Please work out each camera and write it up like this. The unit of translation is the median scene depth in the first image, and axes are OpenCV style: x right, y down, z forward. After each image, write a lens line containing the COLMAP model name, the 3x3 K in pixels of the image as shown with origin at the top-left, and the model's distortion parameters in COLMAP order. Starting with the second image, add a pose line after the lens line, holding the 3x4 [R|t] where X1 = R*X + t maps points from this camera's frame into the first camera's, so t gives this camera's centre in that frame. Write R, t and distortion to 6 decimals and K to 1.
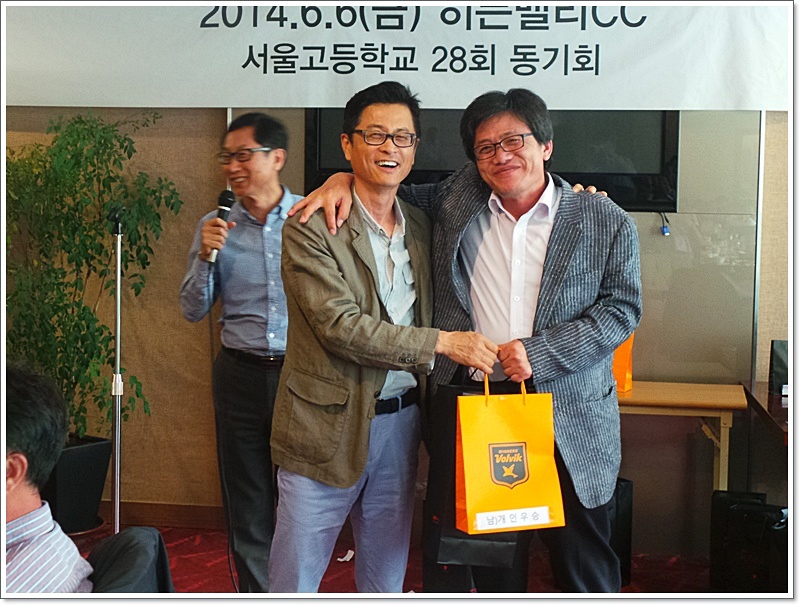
lens RADIAL K [[1380.4, 0, 401.0], [0, 1380.4, 301.0], [0, 0, 1]] dist [-0.017556, 0.000000]
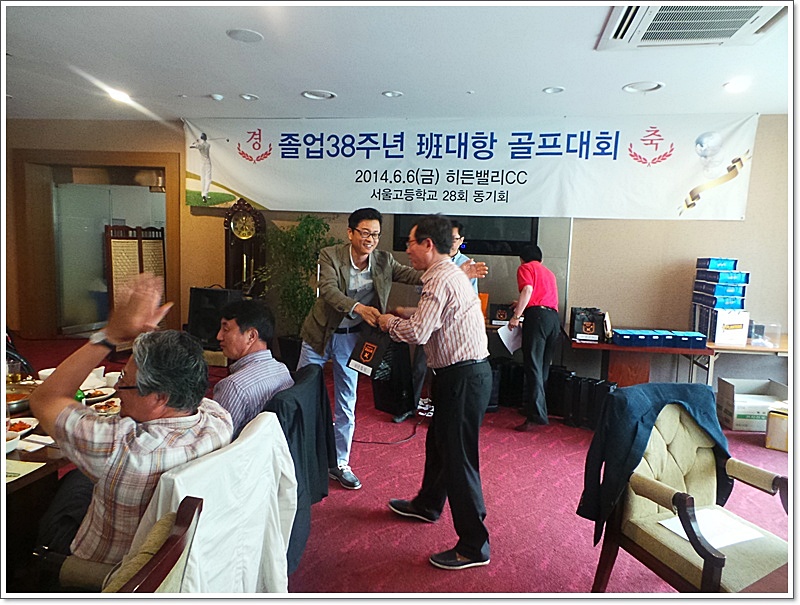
lens RADIAL K [[551.6, 0, 400.6], [0, 551.6, 303.9], [0, 0, 1]] dist [0.026664, -0.014557]
pose [[0.996143, 0.030478, -0.082279, 0.034908], [-0.028468, 0.999270, 0.025484, 0.004557], [0.082996, -0.023043, 0.996283, -0.049171]]
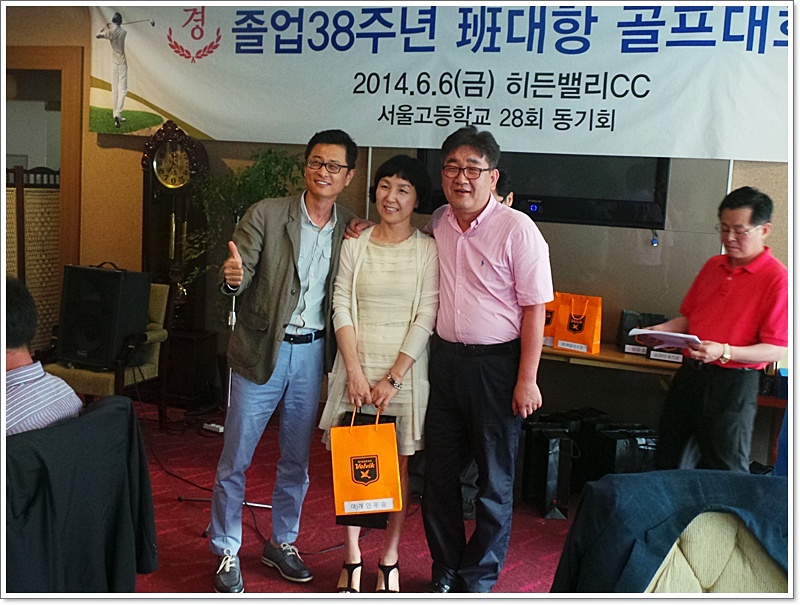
lens RADIAL K [[940.0, 0, 397.5], [0, 940.0, 328.3], [0, 0, 1]] dist [-0.008019, 0.000000]
pose [[0.968902, 0.074008, -0.236118, 0.170202], [-0.062232, 0.996436, 0.056951, -0.001509], [0.239491, -0.040486, 0.970054, -0.007405]]
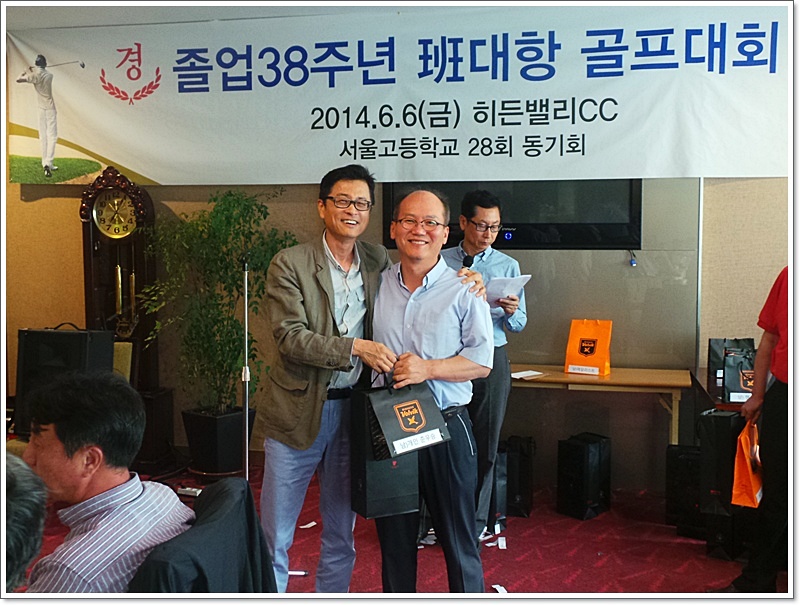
lens RADIAL K [[940.0, 0, 399.6], [0, 940.0, 309.7], [0, 0, 1]] dist [-0.008019, 0.000000]
pose [[0.996410, -0.010291, -0.084036, 0.031689], [0.010014, 0.999943, -0.003713, -0.001103], [0.084069, 0.002858, 0.996456, 0.008718]]
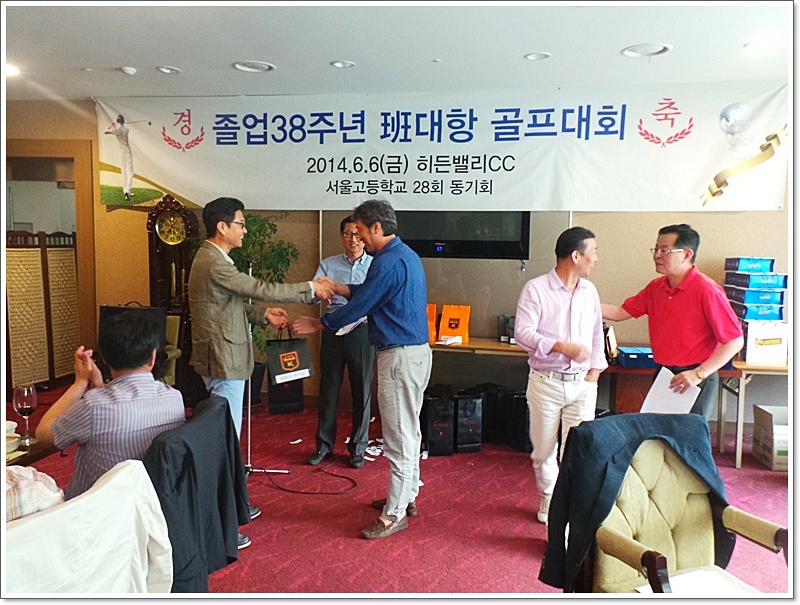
lens RADIAL K [[677.9, 0, 397.4], [0, 677.9, 307.4], [0, 0, 1]] dist [0.044653, 0.014080]
pose [[0.996593, 0.010700, -0.081781, 0.085357], [-0.010116, 0.999920, 0.007547, 0.002287], [0.081855, -0.006694, 0.996622, -0.046031]]
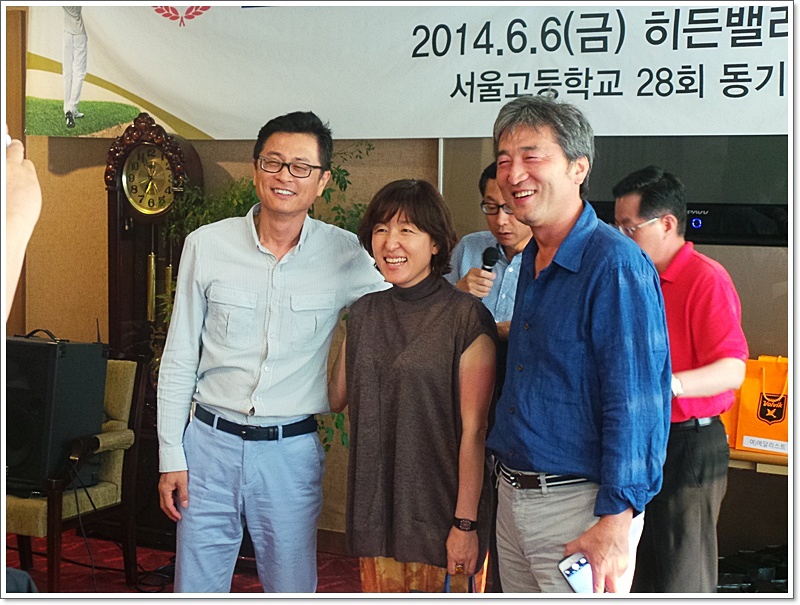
lens RADIAL K [[1418.3, 0, 403.9], [0, 1418.3, 321.6], [0, 0, 1]] dist [-0.017575, 0.000000]
pose [[0.931613, 0.029706, -0.362235, 0.227278], [-0.033225, 0.999442, -0.003487, -0.005997], [0.361929, 0.015284, 0.932080, 0.056766]]
